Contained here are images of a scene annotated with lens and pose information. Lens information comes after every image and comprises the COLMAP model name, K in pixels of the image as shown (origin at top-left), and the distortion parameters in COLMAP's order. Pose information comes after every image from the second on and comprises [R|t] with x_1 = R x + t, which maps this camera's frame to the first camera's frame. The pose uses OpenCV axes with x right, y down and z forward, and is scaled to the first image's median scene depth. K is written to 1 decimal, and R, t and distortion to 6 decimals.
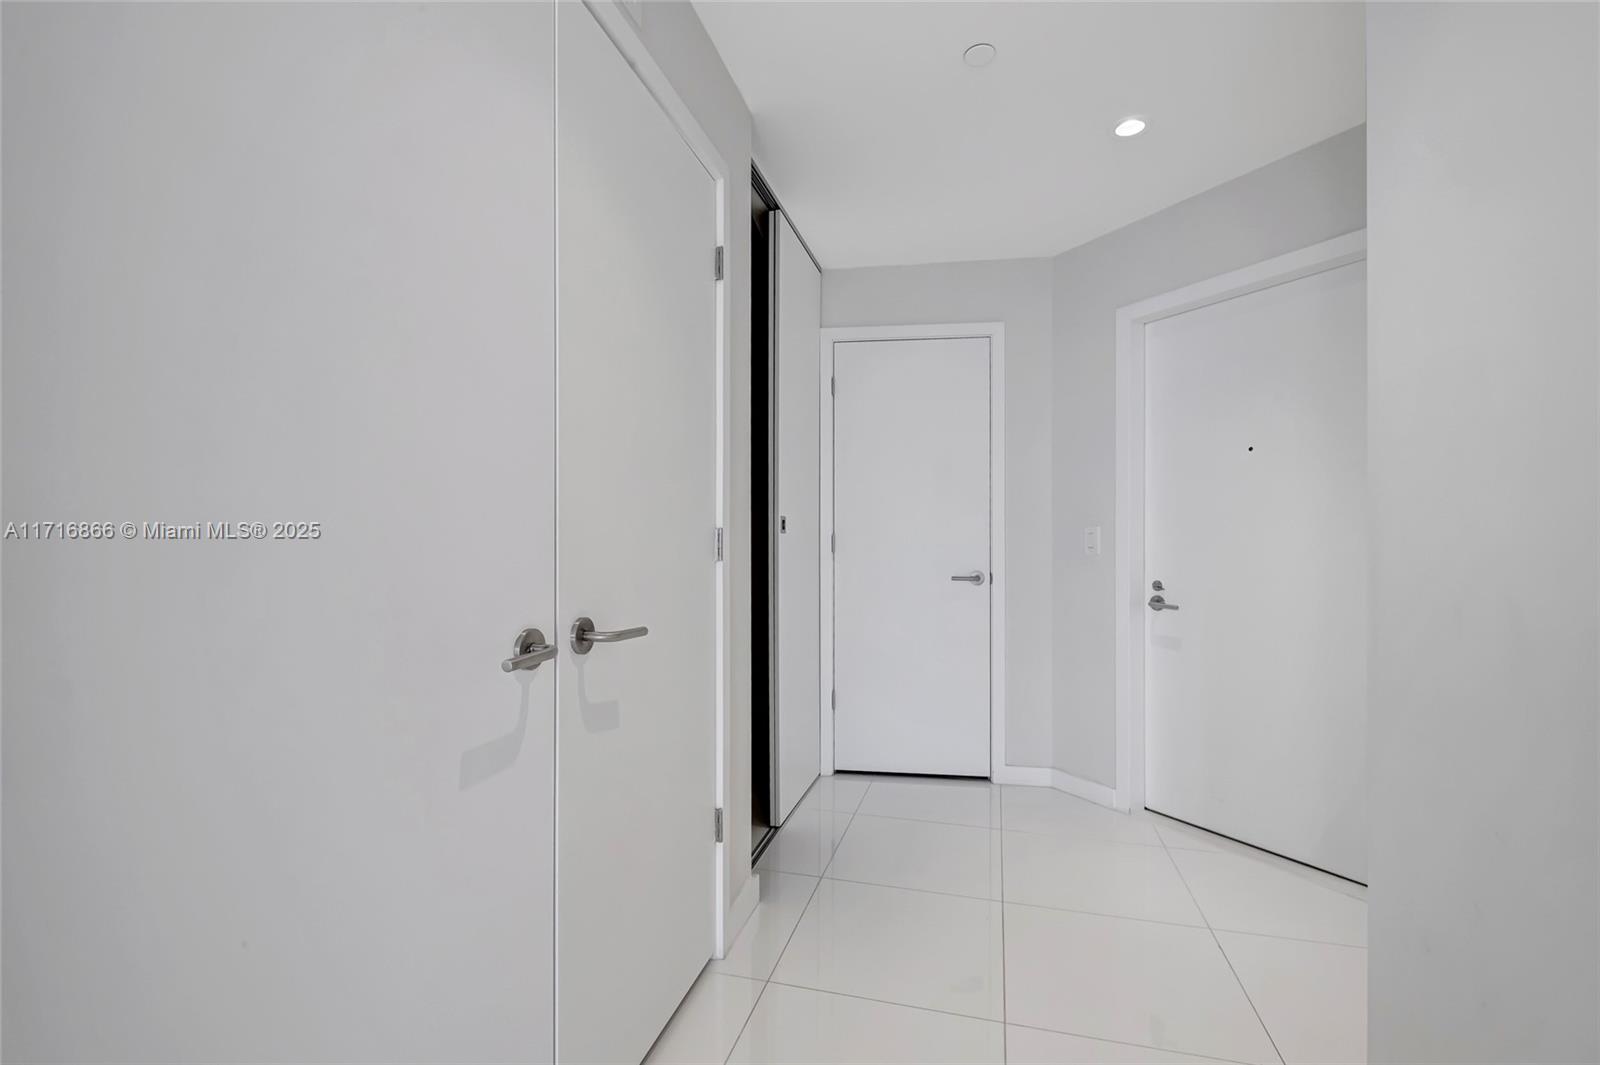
lens RADIAL K [[699.9, 0, 797.1], [0, 699.9, 541.0], [0, 0, 1]] dist [0.001141, -0.004137]
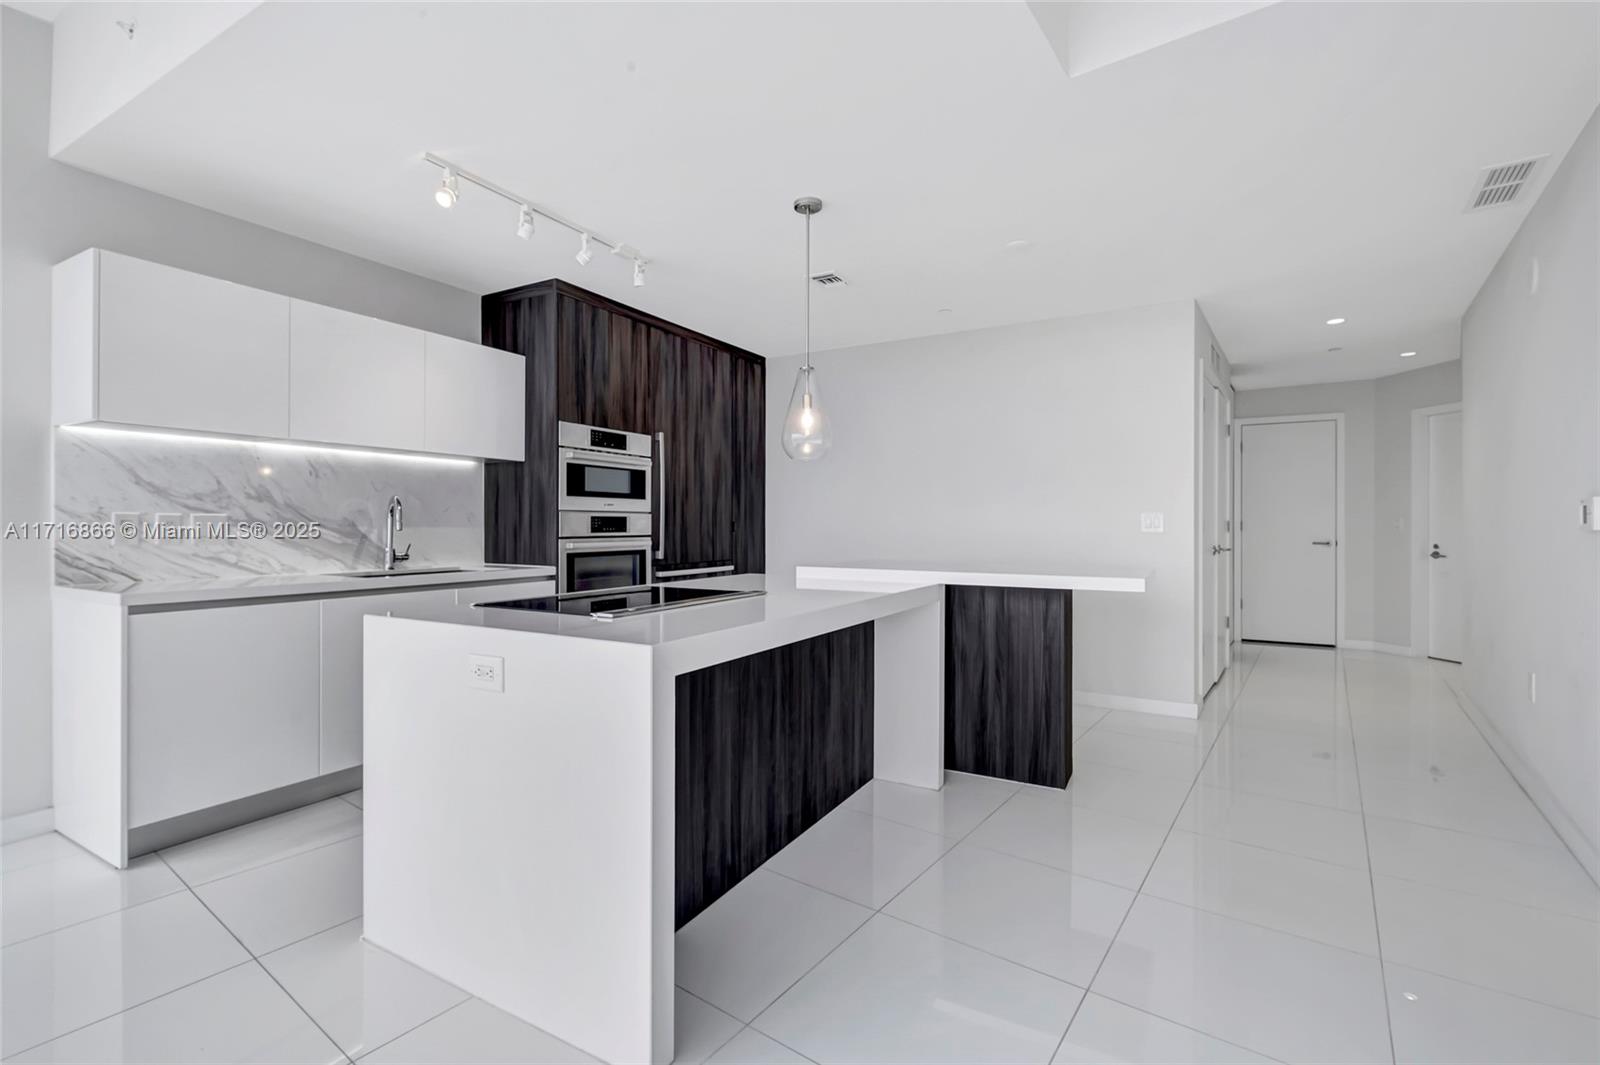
lens RADIAL K [[699.9, 0, 803.7], [0, 699.9, 519.5], [0, 0, 1]] dist [0.001141, -0.004137]
pose [[0.936087, 0.000756, -0.351768, -0.489588], [-0.002653, 0.999984, -0.004910, 0.000334], [0.351759, 0.005530, 0.936074, -1.544354]]
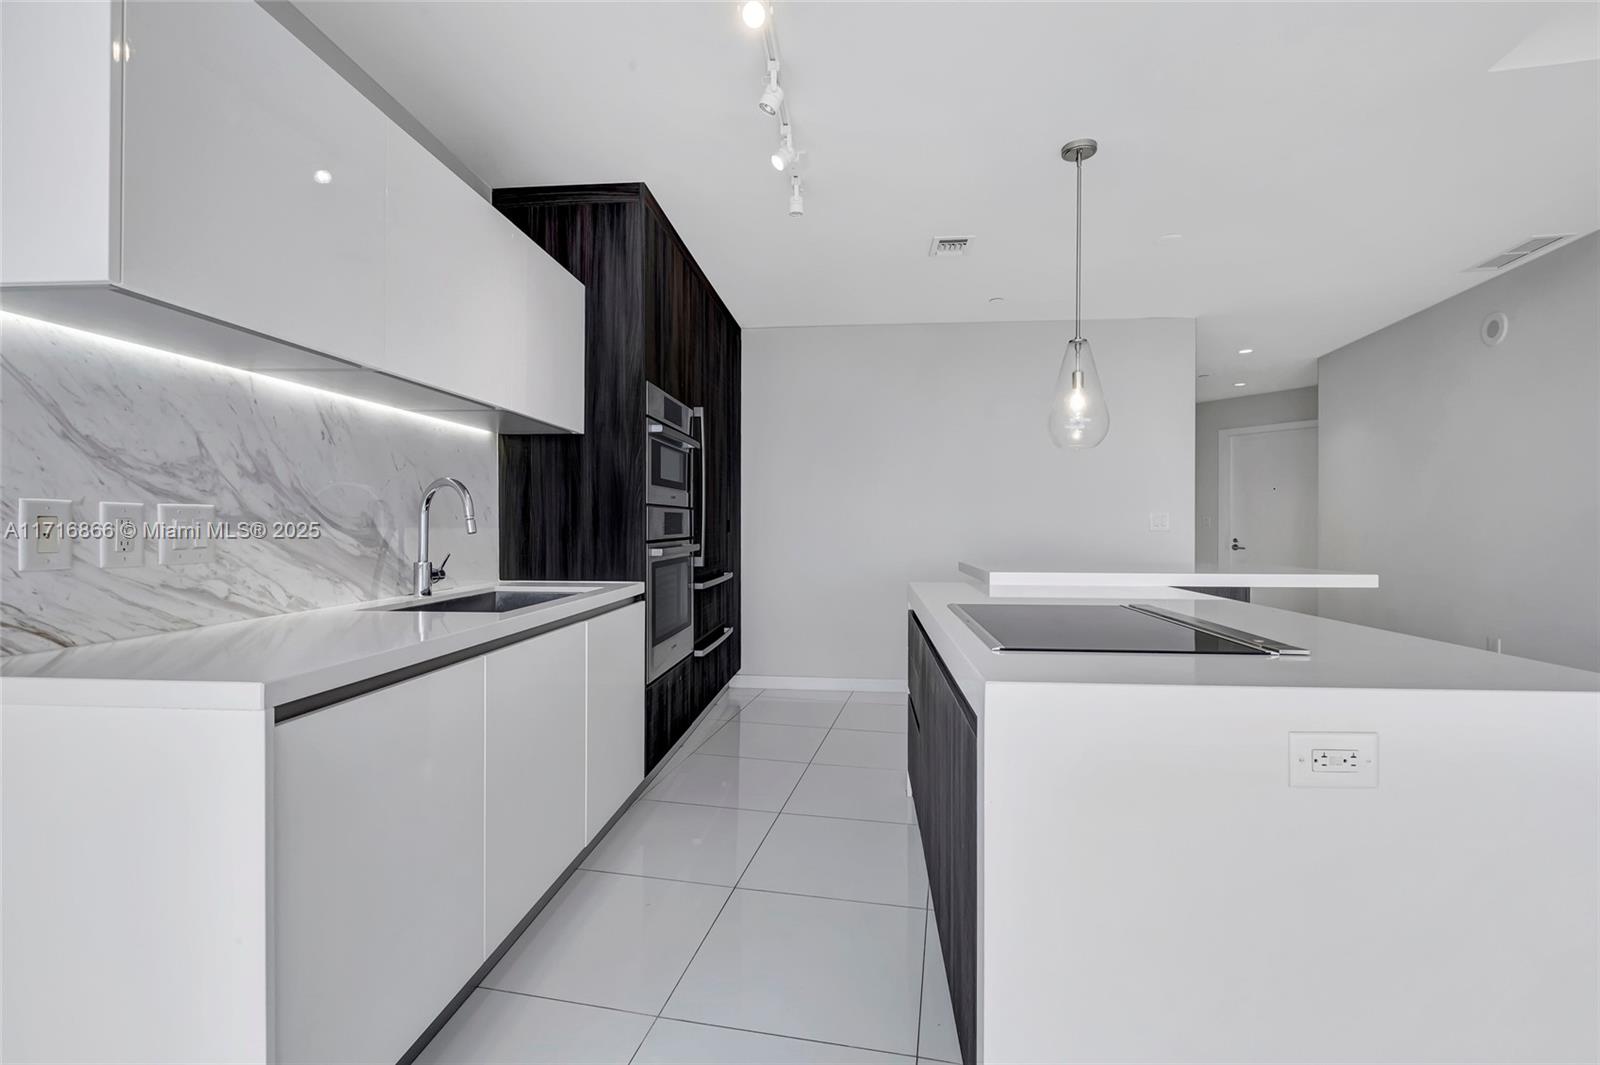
lens RADIAL K [[699.9, 0, 808.5], [0, 699.9, 526.3], [0, 0, 1]] dist [0.001141, -0.004137]
pose [[0.998258, 0.002268, 0.058948, -1.184021], [-0.002619, 0.999979, 0.005868, 0.001827], [-0.058933, -0.006012, 0.998244, -1.448253]]
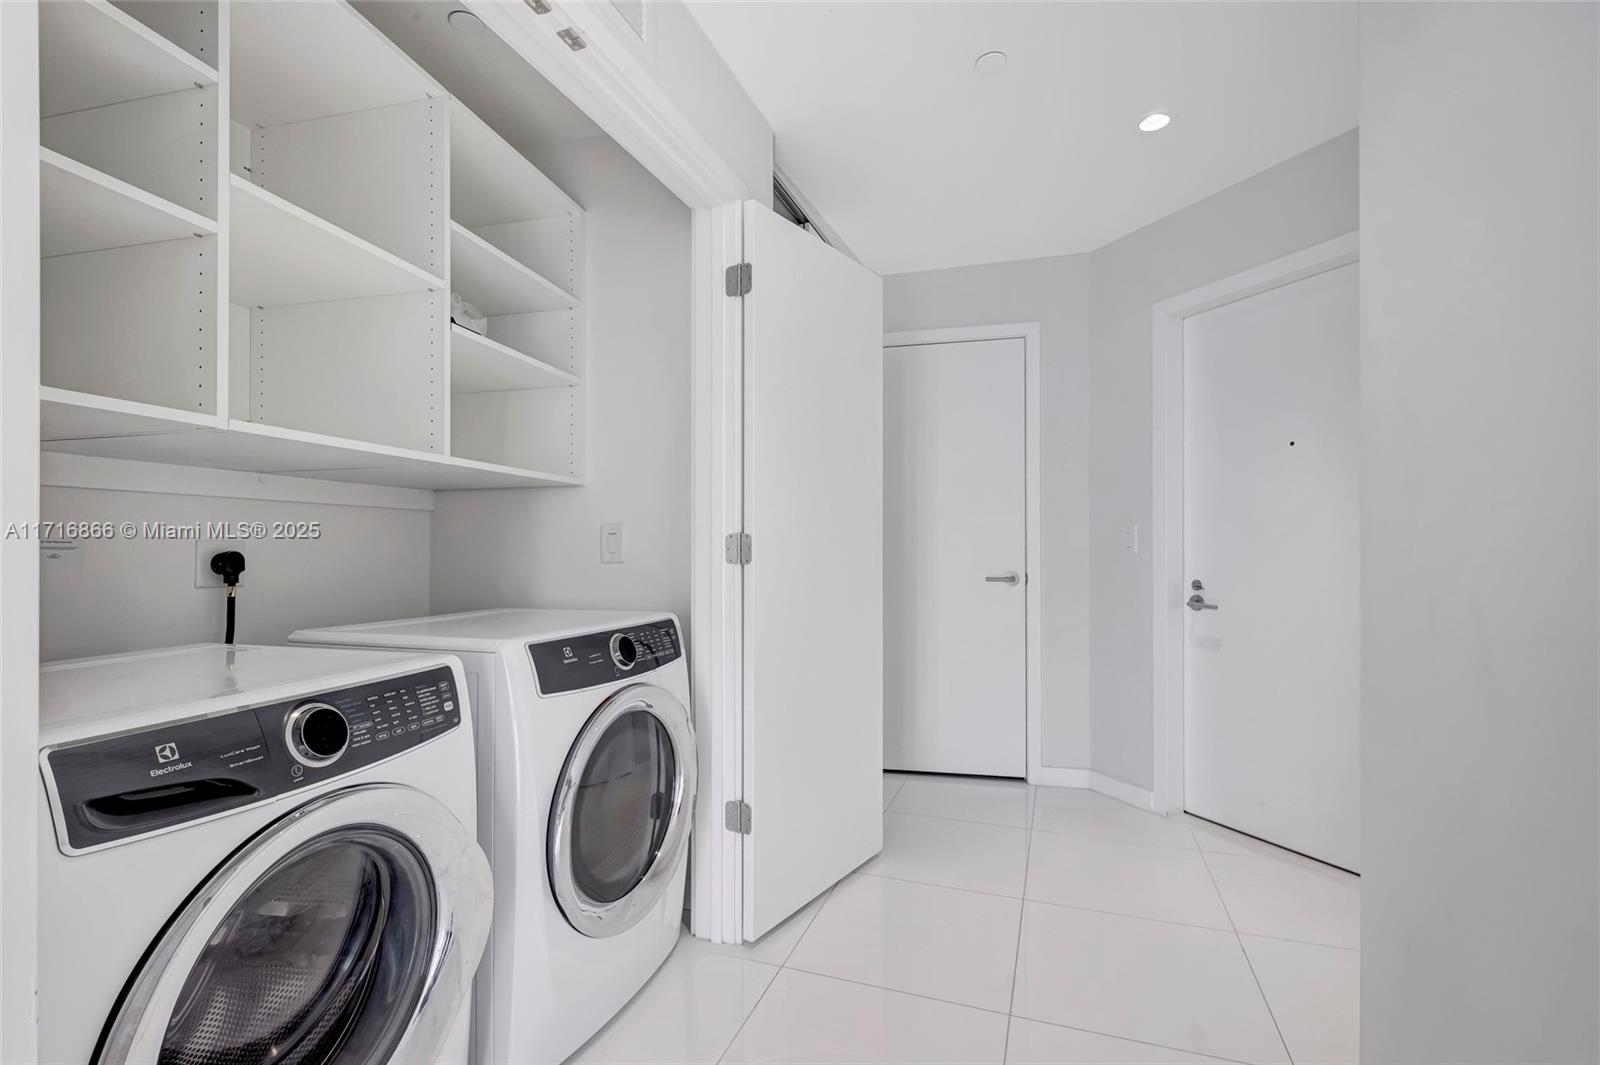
lens RADIAL K [[699.9, 0, 793.9], [0, 699.9, 543.4], [0, 0, 1]] dist [0.001141, -0.004137]
pose [[0.996996, -0.010216, -0.076778, 0.028526], [0.010556, 0.999936, 0.004029, -0.004662], [0.076732, -0.004828, 0.997040, -0.019689]]
